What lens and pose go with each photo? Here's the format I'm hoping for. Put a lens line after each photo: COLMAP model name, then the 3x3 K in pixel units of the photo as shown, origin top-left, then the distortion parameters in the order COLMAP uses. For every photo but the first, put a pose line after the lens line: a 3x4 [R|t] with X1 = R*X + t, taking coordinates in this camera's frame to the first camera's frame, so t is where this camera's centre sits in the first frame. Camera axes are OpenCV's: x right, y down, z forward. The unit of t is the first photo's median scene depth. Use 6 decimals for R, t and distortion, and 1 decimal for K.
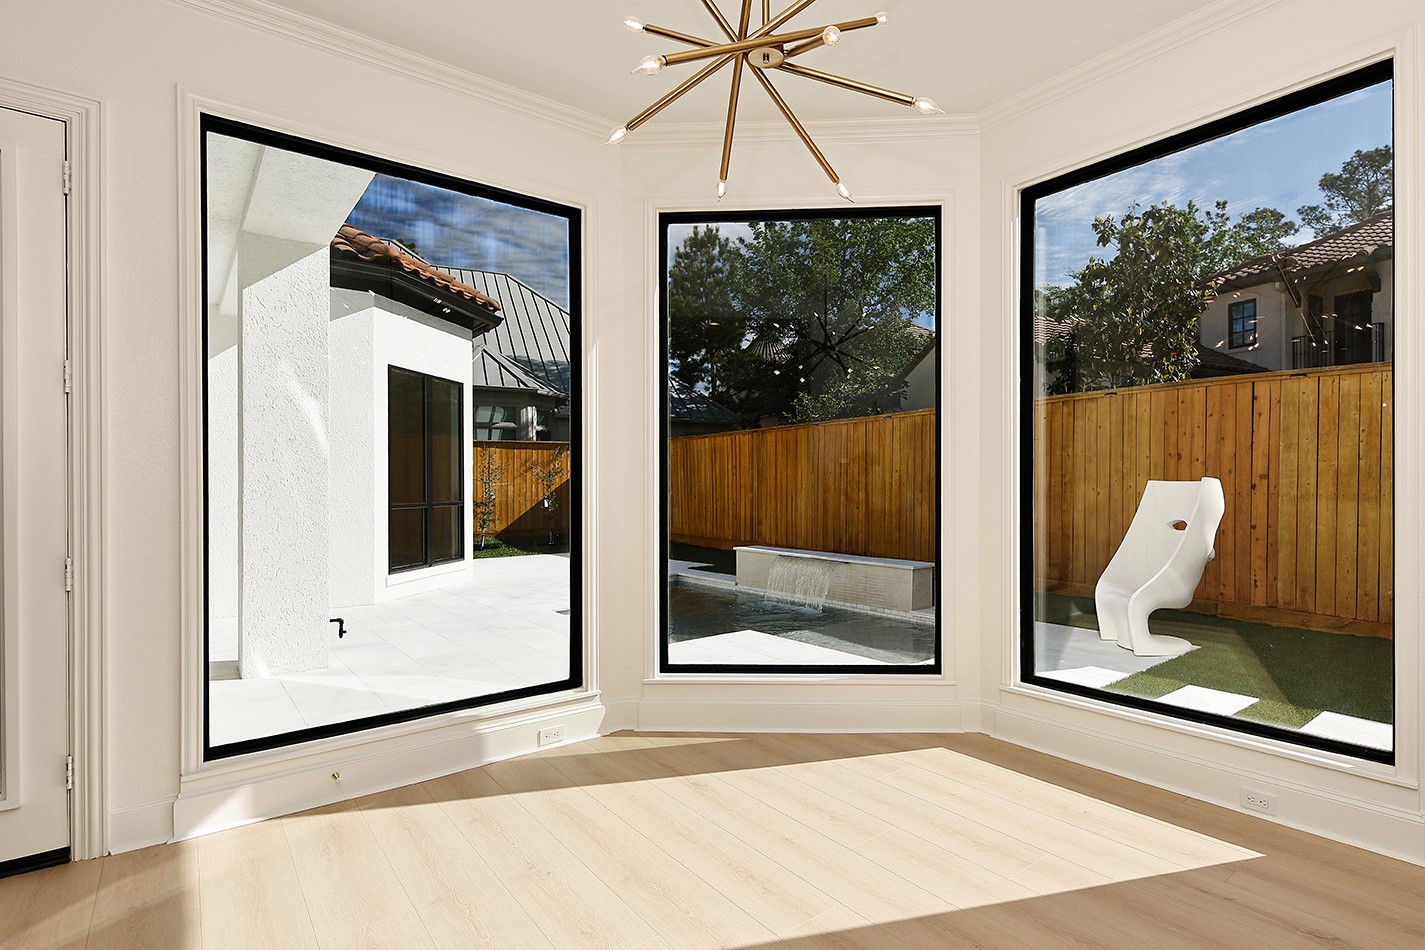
lens RADIAL K [[756.3, 0, 712.5], [0, 756.3, 475.0], [0, 0, 1]] dist [-0.001928, -0.000664]
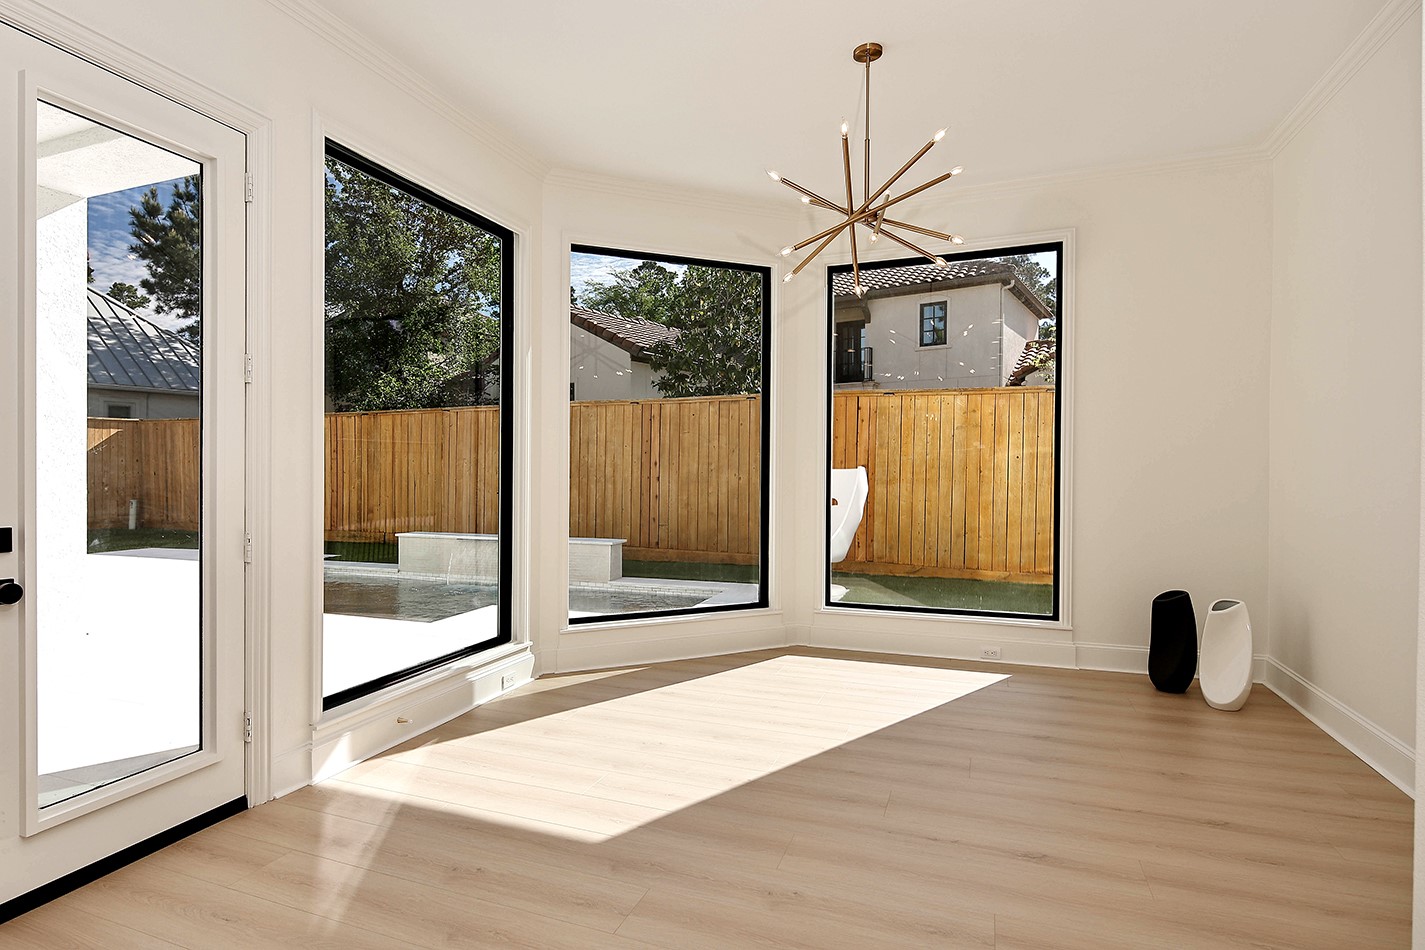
lens RADIAL K [[700.5, 0, 712.5], [0, 700.5, 475.0], [0, 0, 1]] dist [0.002857, 0.000243]
pose [[0.901727, 0.001540, 0.432303, -0.377203], [-0.009313, 0.999831, 0.015864, 0.000889], [-0.432206, -0.018331, 0.901589, -0.117971]]
